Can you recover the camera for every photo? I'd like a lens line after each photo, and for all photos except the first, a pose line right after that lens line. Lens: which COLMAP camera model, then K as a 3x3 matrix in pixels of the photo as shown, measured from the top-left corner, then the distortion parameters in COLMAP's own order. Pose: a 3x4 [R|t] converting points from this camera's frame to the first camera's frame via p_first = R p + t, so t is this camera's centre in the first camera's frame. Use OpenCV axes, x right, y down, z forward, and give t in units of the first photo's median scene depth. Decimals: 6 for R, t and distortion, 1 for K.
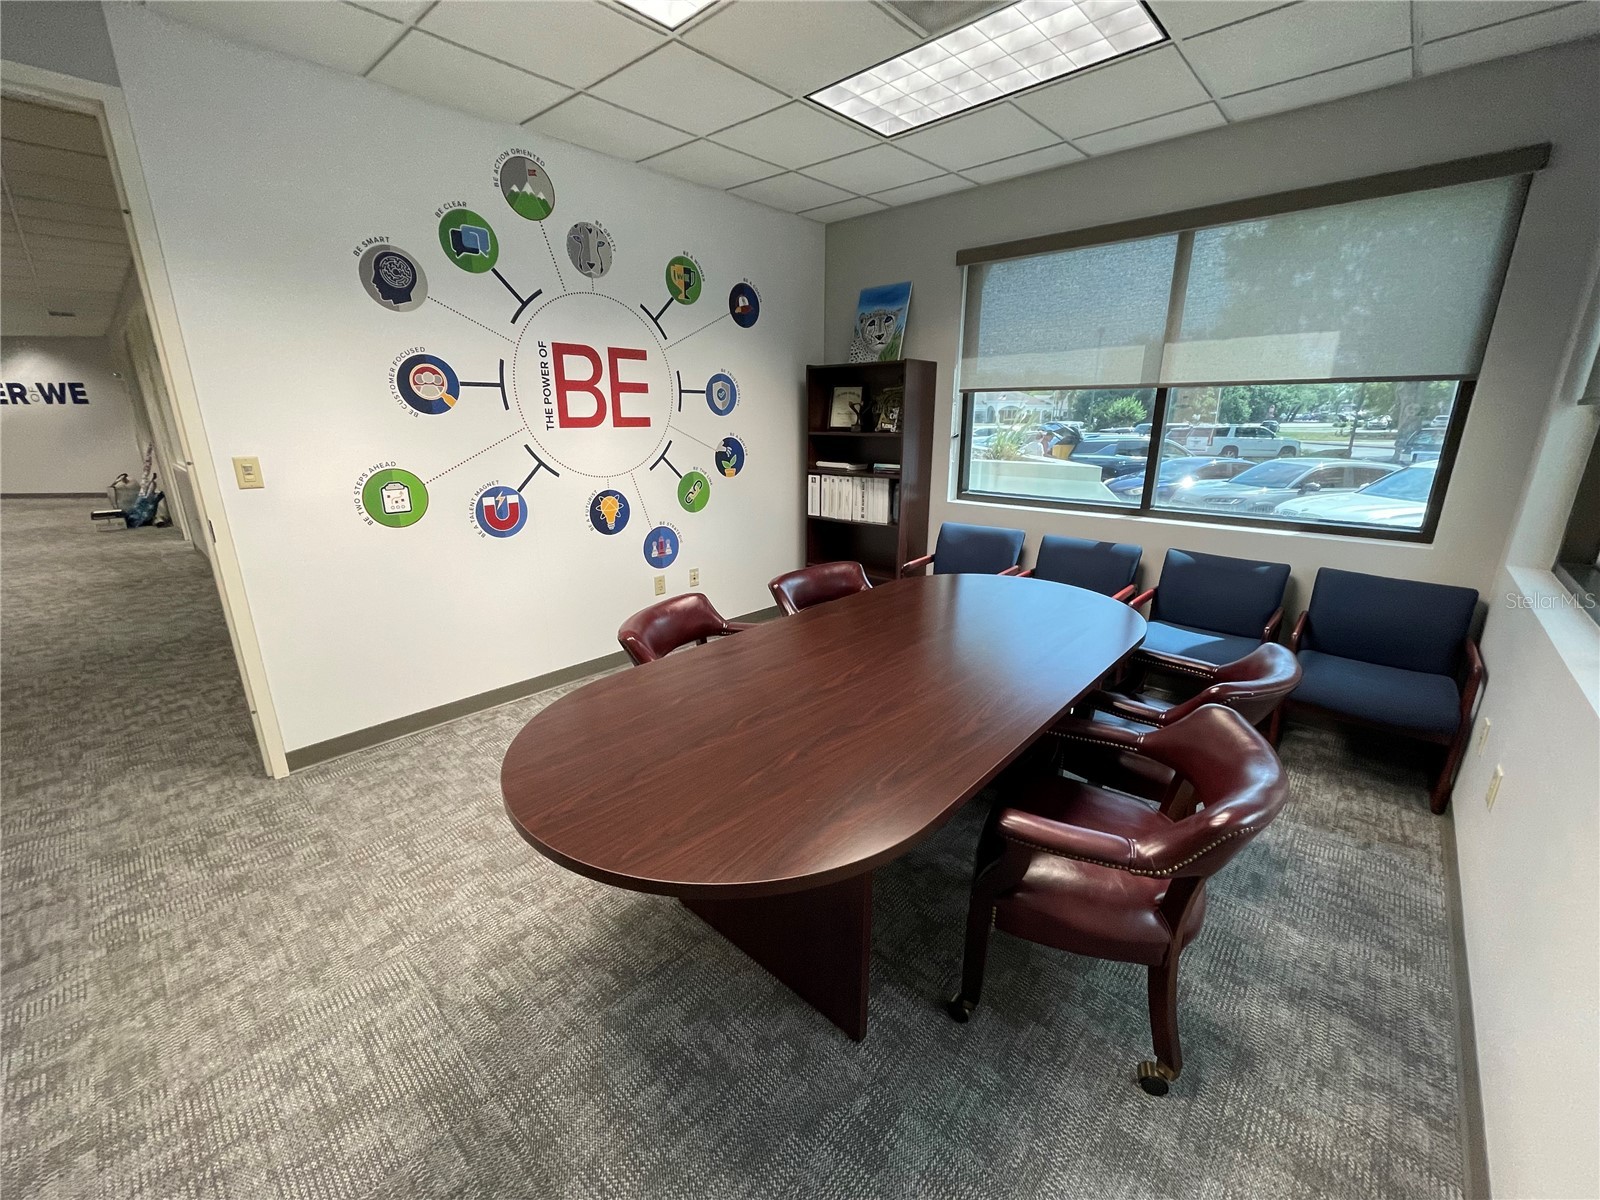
lens RADIAL K [[645.3, 0, 799.6], [0, 645.3, 593.3], [0, 0, 1]] dist [-0.002410, -0.000383]
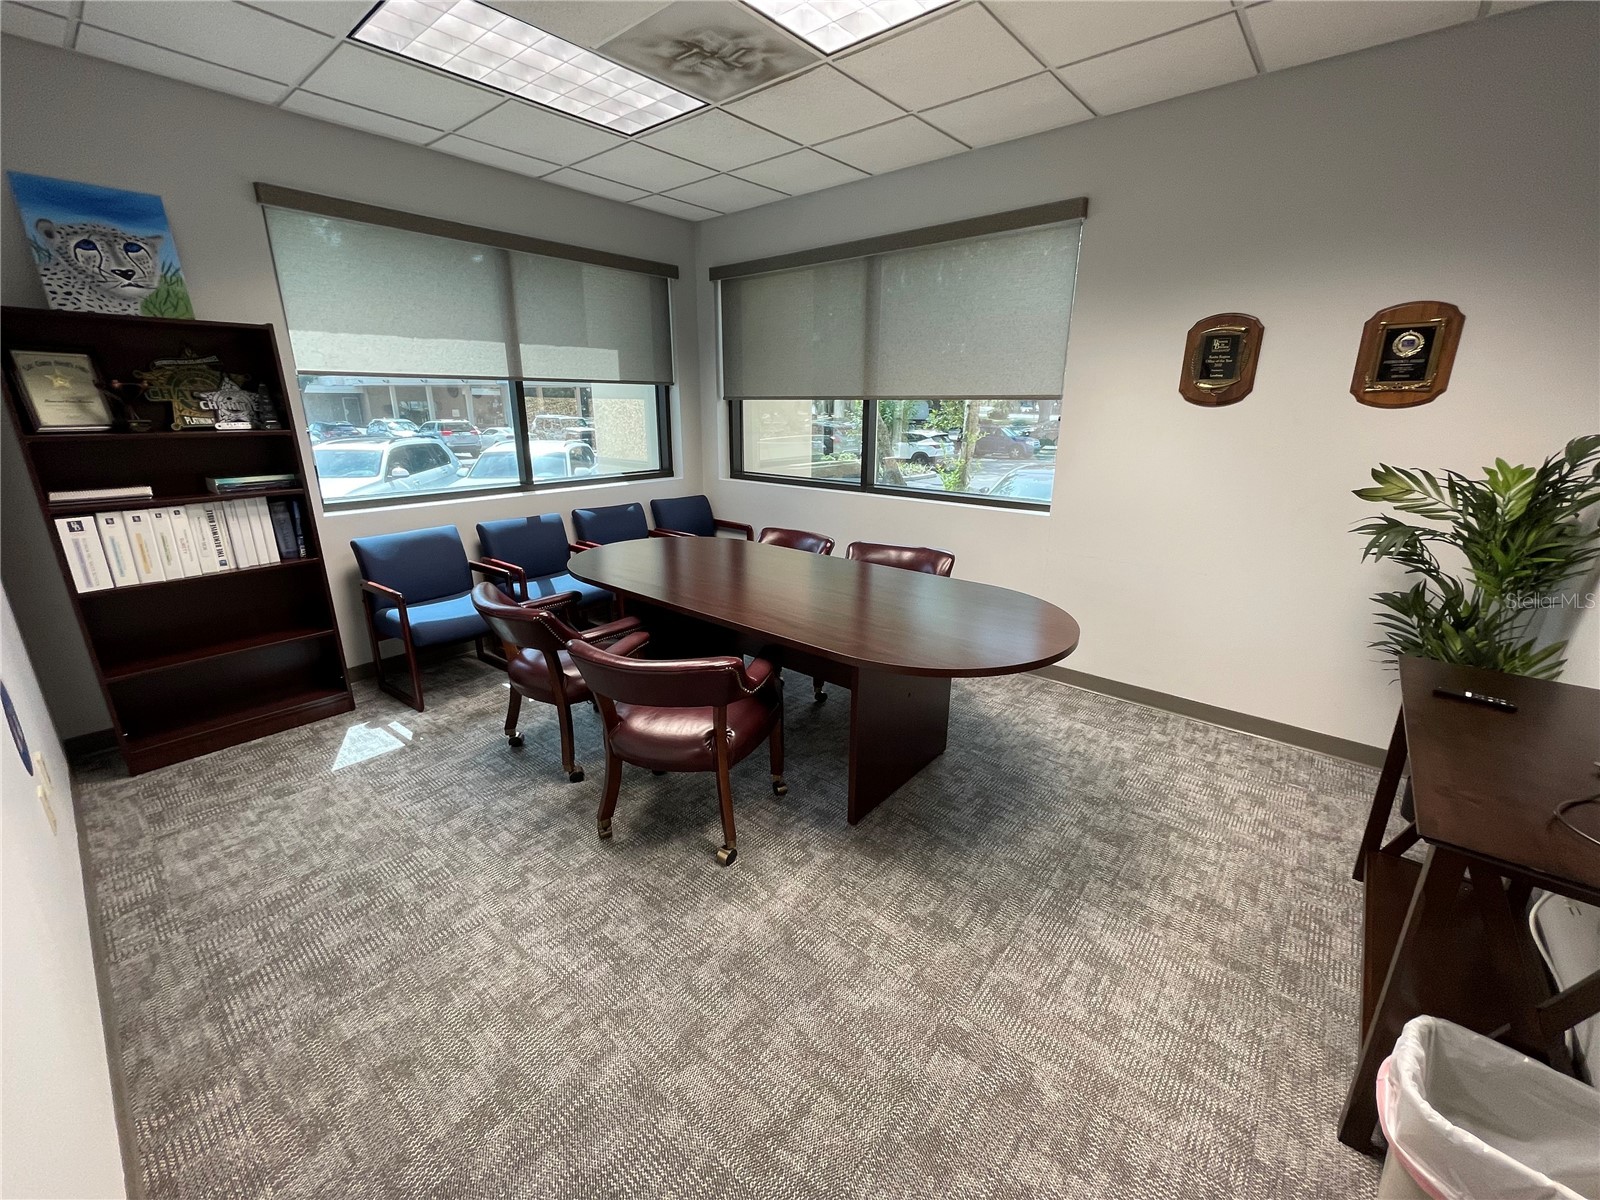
lens RADIAL K [[645.3, 0, 800.7], [0, 645.3, 595.4], [0, 0, 1]] dist [-0.002410, -0.000383]
pose [[-0.041854, -0.281858, 0.958543, -0.936155], [0.262289, 0.922635, 0.282752, -0.206163], [-0.964081, 0.263250, 0.035312, 0.745379]]
